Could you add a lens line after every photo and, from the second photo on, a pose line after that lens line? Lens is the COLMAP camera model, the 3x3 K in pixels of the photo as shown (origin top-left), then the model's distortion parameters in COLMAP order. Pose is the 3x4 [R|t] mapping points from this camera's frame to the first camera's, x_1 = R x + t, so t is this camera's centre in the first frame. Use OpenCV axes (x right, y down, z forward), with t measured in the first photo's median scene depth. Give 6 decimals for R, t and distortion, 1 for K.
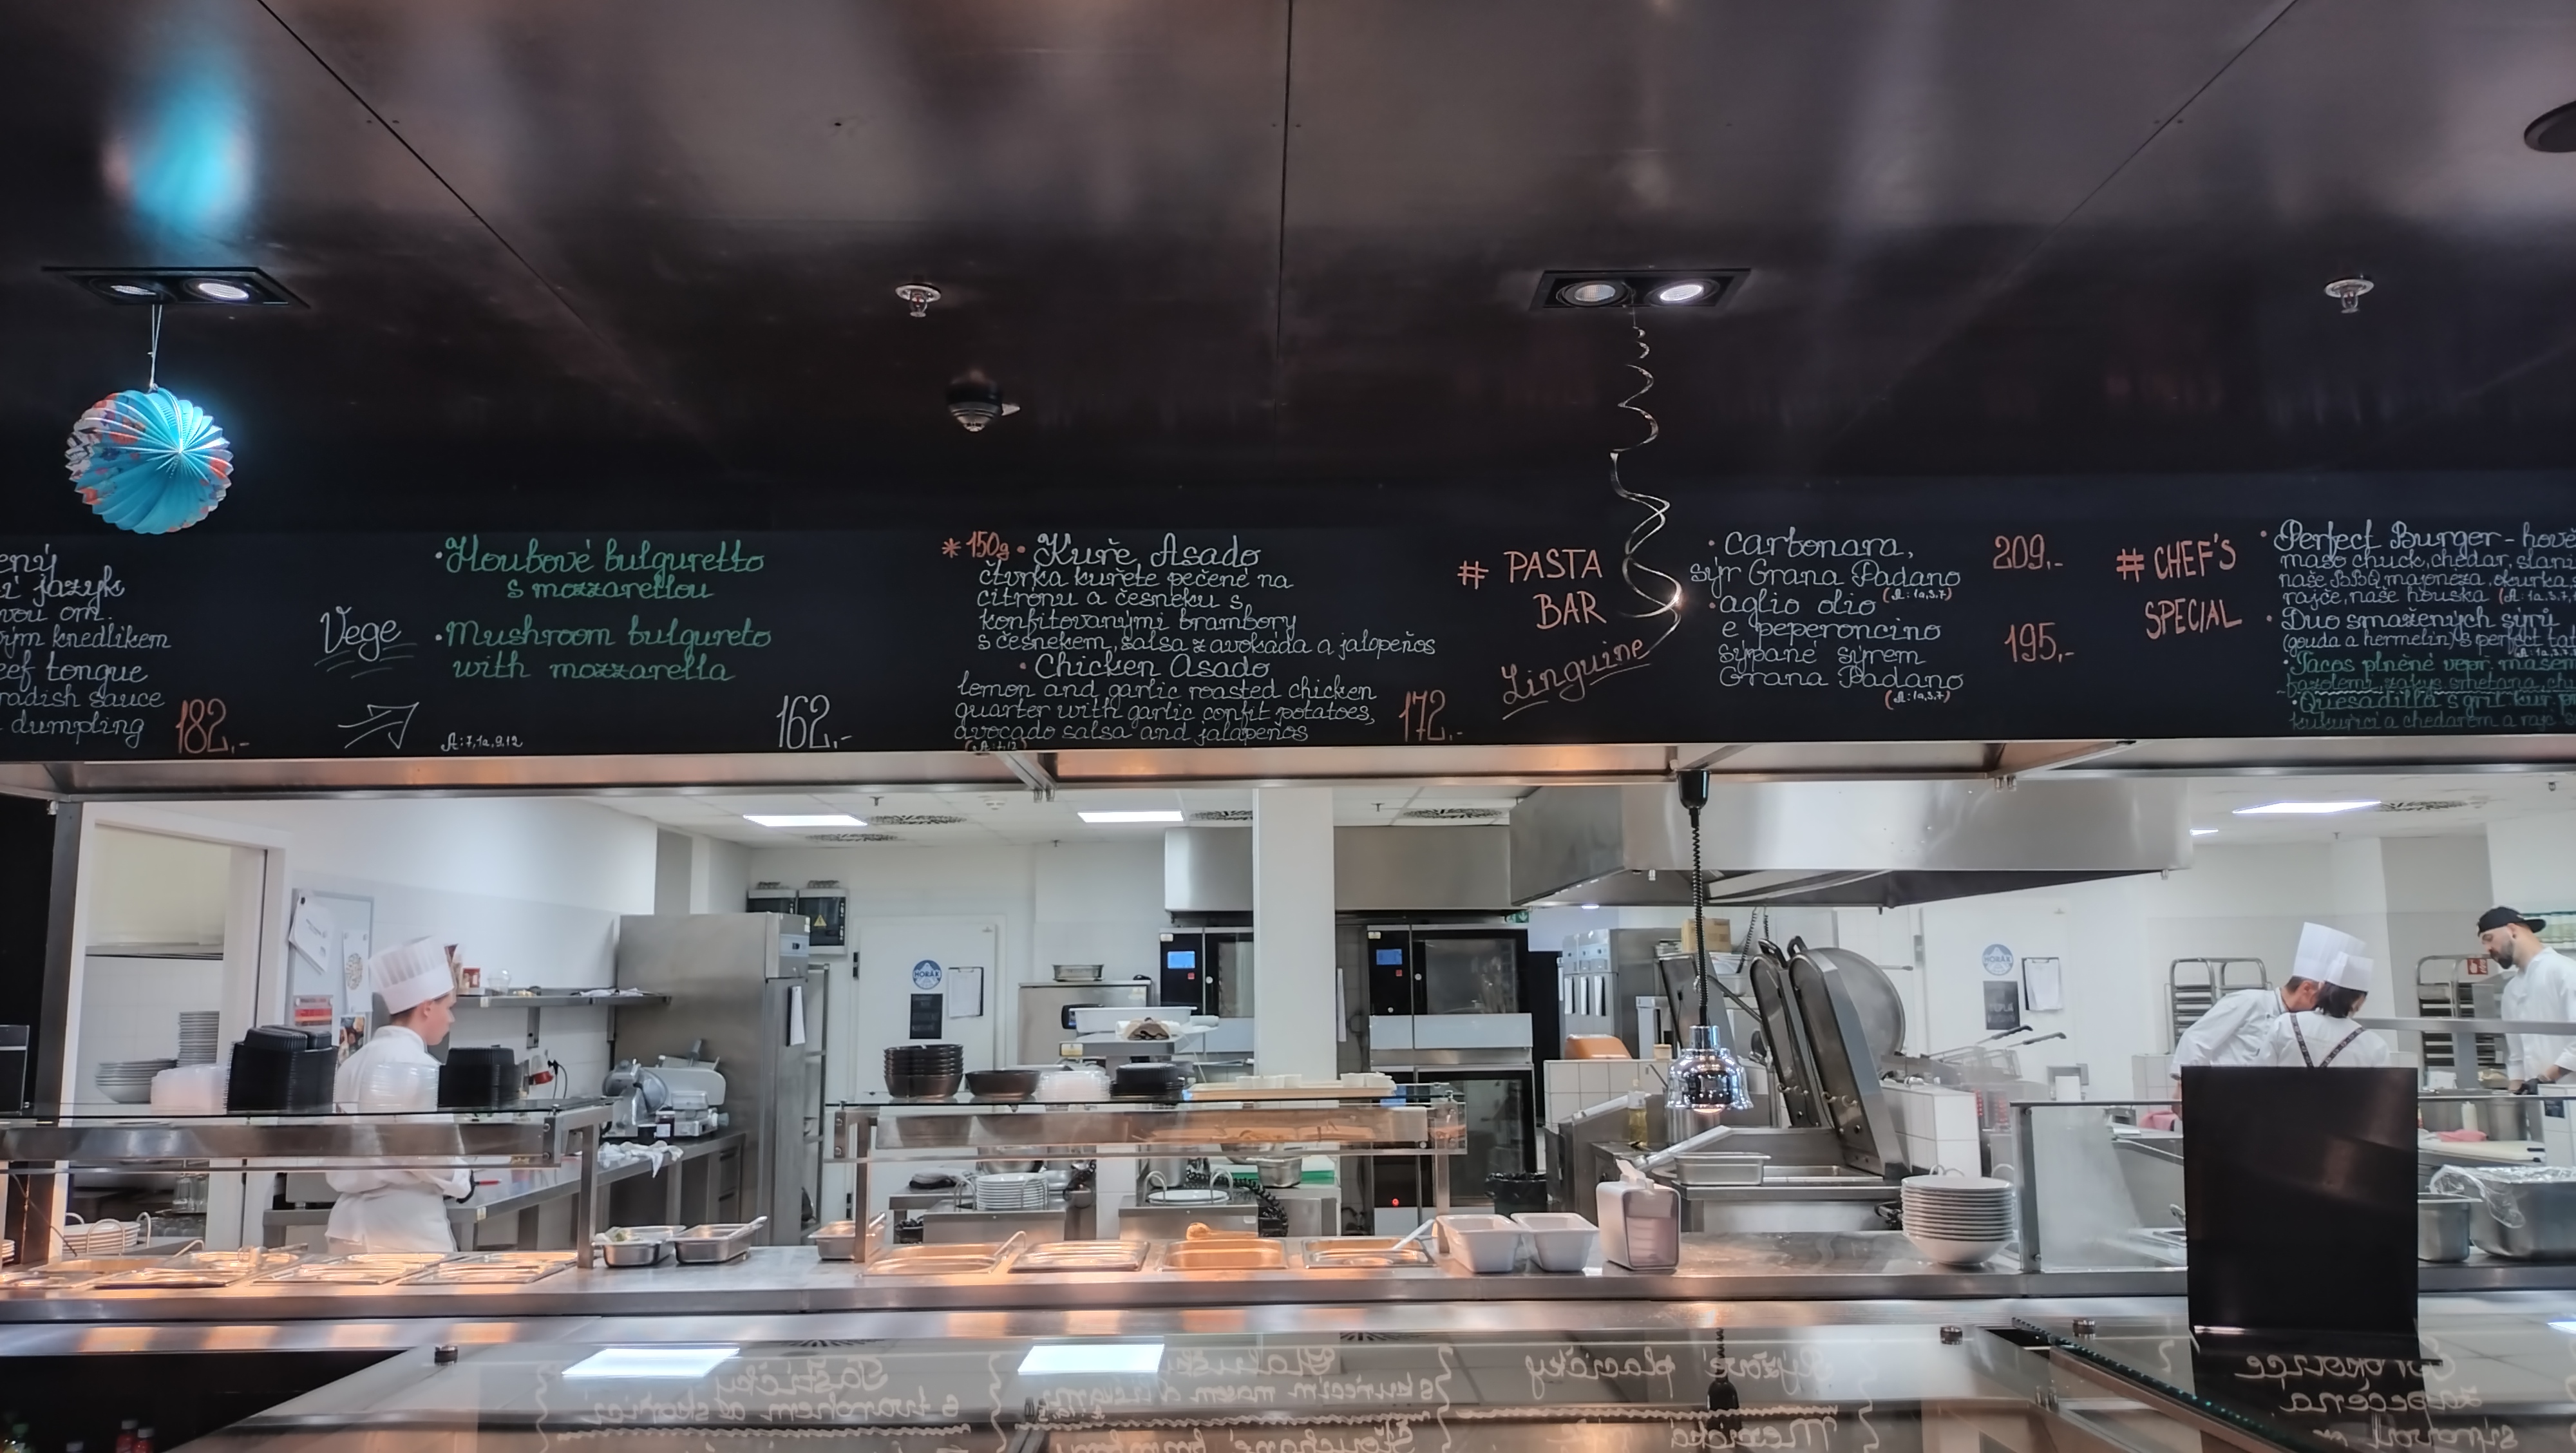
lens RADIAL K [[1959.7, 0, 1299.8], [0, 1959.7, 723.8], [0, 0, 1]] dist [0.066814, -0.113869]
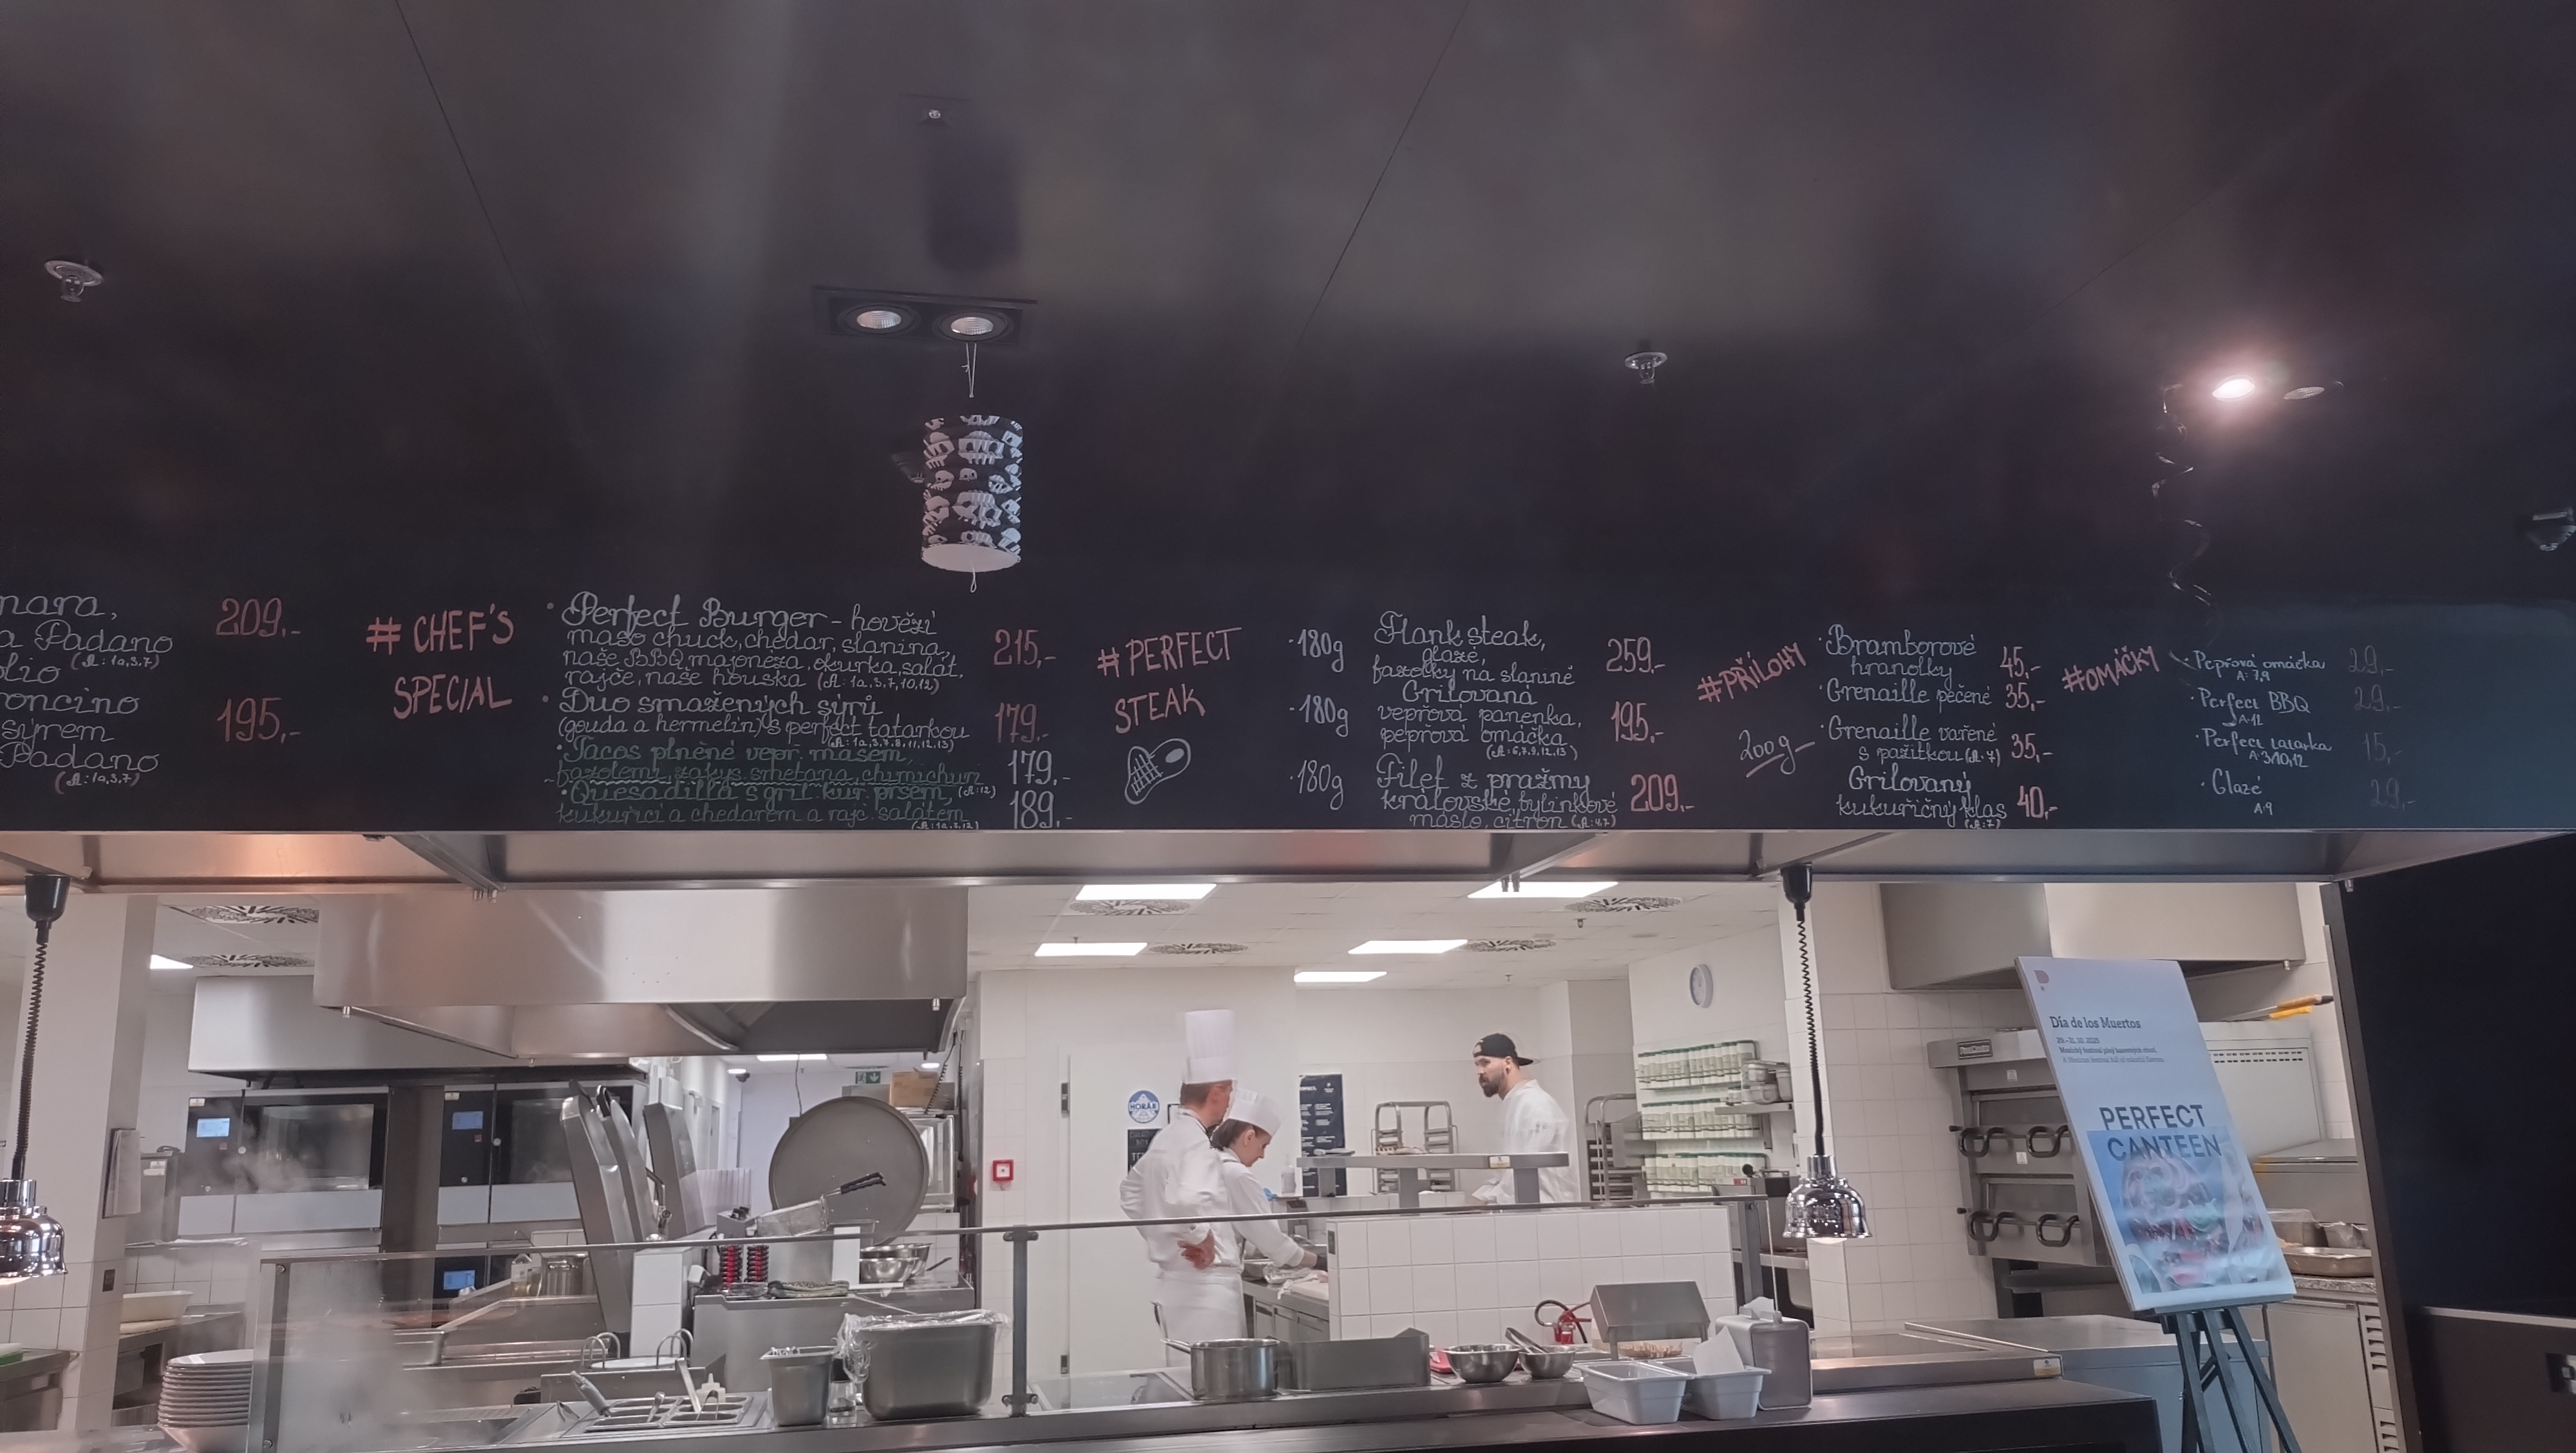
lens RADIAL K [[1959.7, 0, 1299.8], [0, 1959.7, 723.8], [0, 0, 1]] dist [0.066814, -0.113869]
pose [[0.979930, 0.020092, 0.198324, 0.645115], [-0.003584, 0.996523, -0.083245, 0.031277], [-0.199307, 0.080864, 0.976595, 0.056260]]
